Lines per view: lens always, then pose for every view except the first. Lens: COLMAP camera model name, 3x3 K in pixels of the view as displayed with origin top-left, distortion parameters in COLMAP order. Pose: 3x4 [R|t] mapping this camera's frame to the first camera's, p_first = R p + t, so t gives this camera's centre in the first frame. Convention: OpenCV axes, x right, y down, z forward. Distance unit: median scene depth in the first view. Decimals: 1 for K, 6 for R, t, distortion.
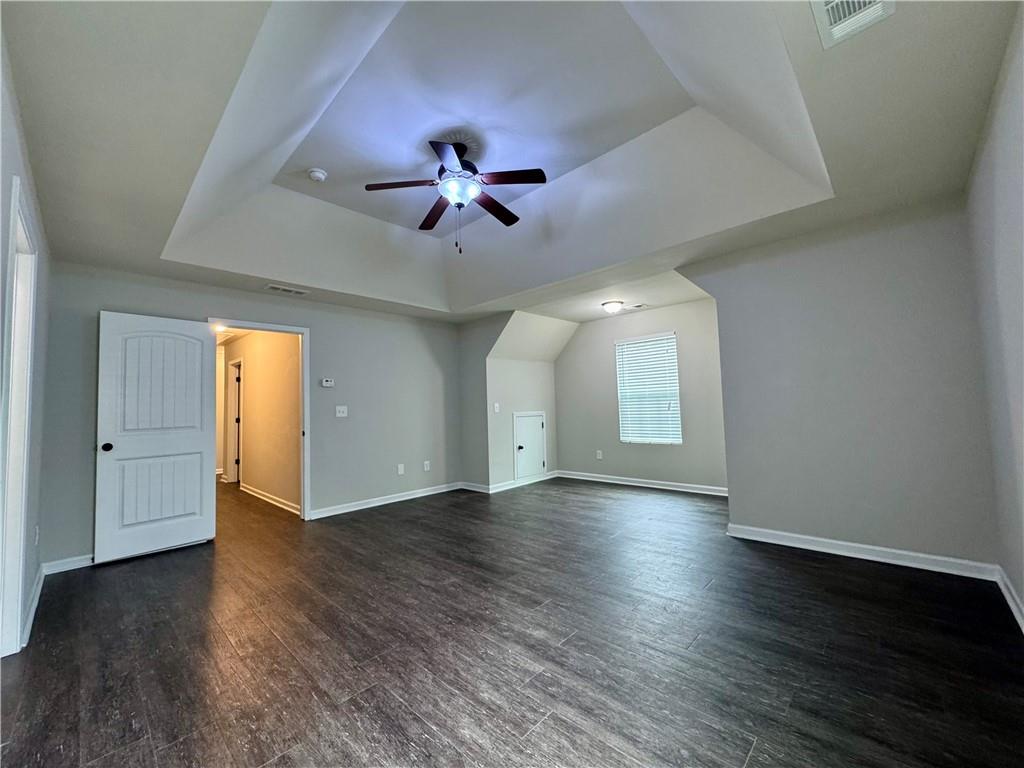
lens RADIAL K [[407.8, 0, 510.1], [0, 407.8, 385.9], [0, 0, 1]] dist [0.002183, 0.000081]
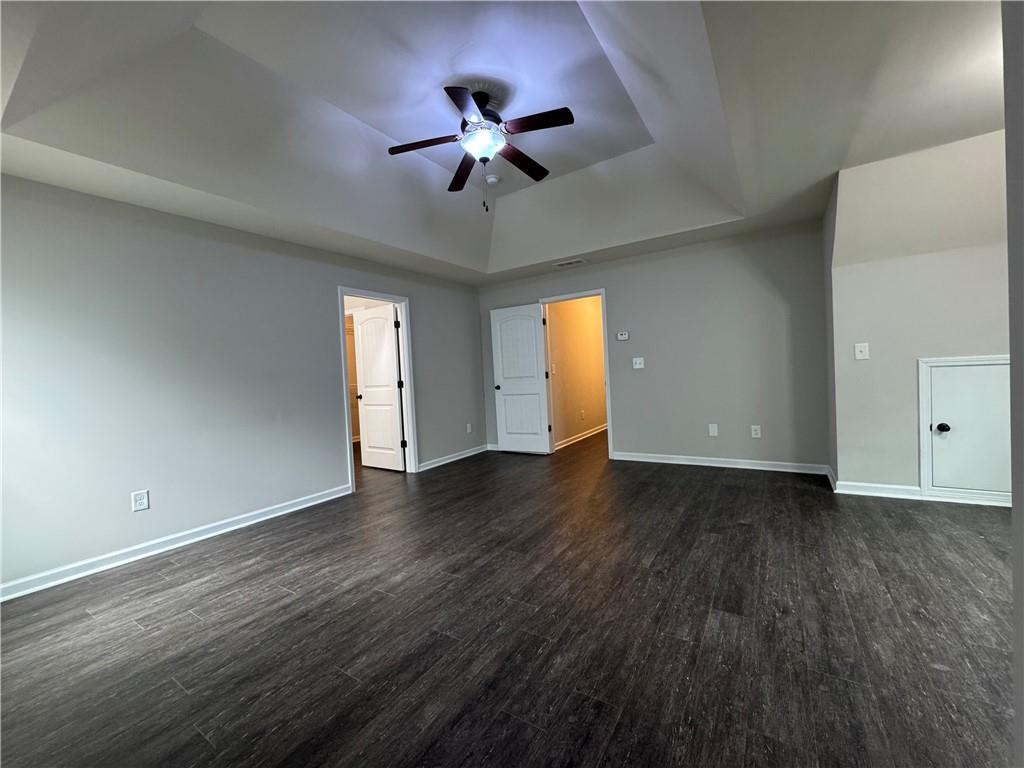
lens RADIAL K [[407.8, 0, 509.6], [0, 407.8, 383.7], [0, 0, 1]] dist [0.002183, 0.000081]
pose [[0.186373, 0.046663, -0.981370, 0.865852], [0.100700, 0.992704, 0.066326, 0.023844], [0.977305, -0.111186, 0.180314, 0.834650]]
